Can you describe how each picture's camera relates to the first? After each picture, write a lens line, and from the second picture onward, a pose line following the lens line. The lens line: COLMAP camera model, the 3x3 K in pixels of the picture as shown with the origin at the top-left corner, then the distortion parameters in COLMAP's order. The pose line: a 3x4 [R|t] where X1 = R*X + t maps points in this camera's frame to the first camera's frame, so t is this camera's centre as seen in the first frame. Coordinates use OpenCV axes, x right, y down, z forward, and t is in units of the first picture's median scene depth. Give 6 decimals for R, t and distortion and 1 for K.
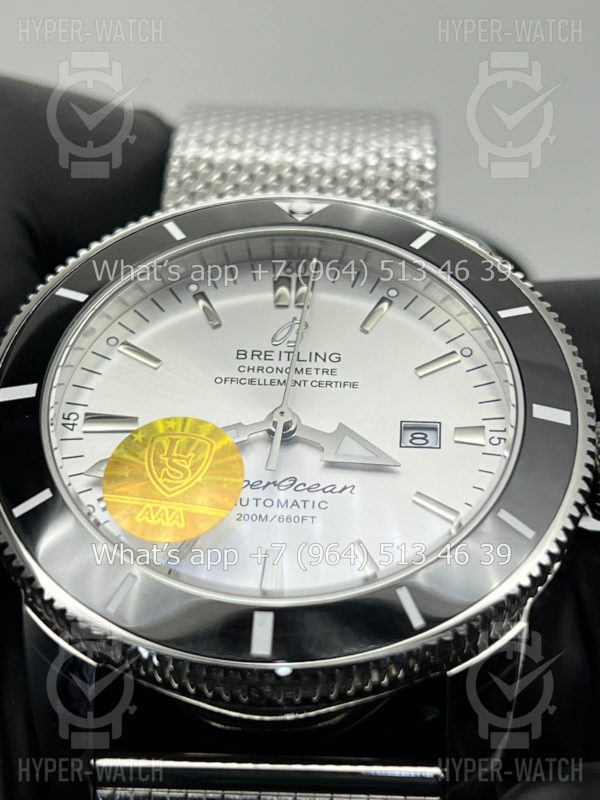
lens RADIAL K [[1890.6, 0, 300.0], [0, 1890.6, 400.0], [0, 0, 1]] dist [0.074953, -0.342788]
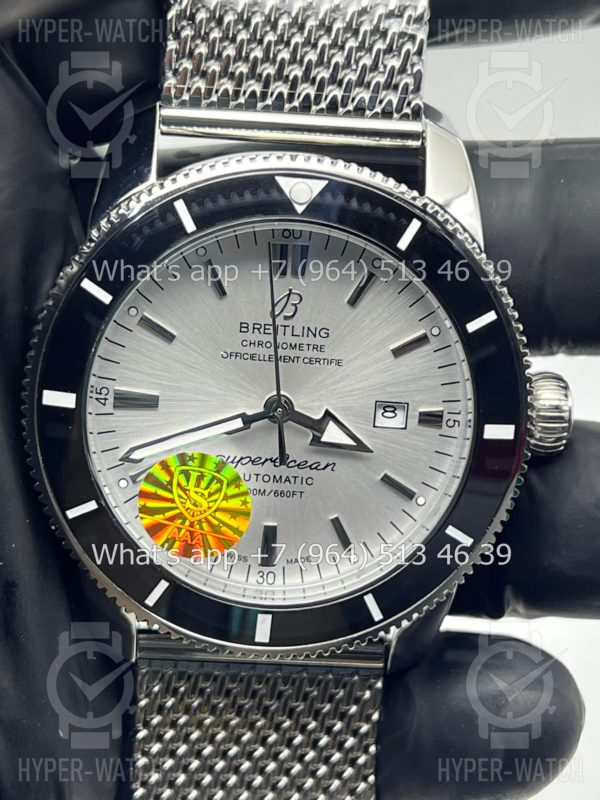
lens RADIAL K [[1890.6, 0, 300.0], [0, 1890.6, 400.0], [0, 0, 1]] dist [0.074953, -0.342788]
pose [[0.997873, 0.008932, 0.064567, -0.073592], [-0.053436, 0.679358, 0.731859, -0.874300], [-0.037327, -0.733752, 0.678391, 0.178359]]
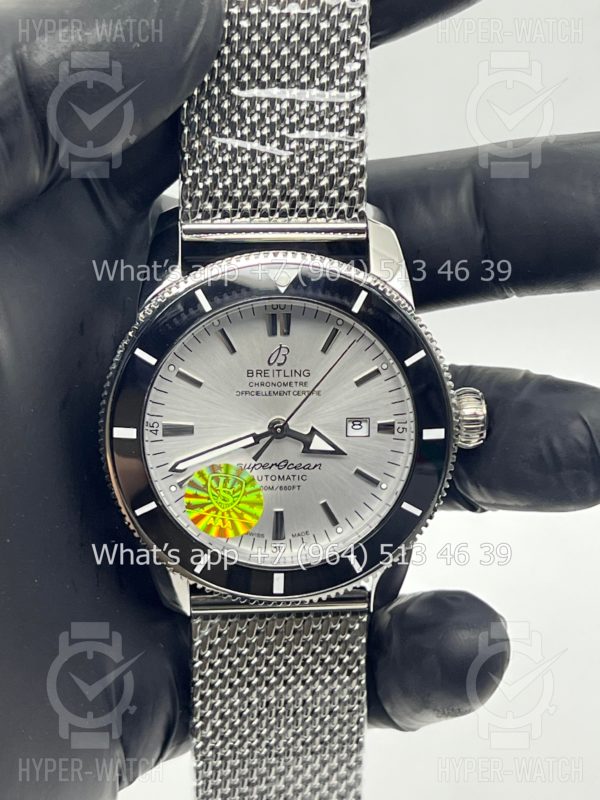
lens RADIAL K [[1890.6, 0, 300.0], [0, 1890.6, 400.0], [0, 0, 1]] dist [0.074953, -0.342788]
pose [[0.996983, -0.060937, 0.048069, -0.070519], [0.006218, 0.680050, 0.733140, -1.260819], [-0.077365, -0.730629, 0.678377, -0.152124]]
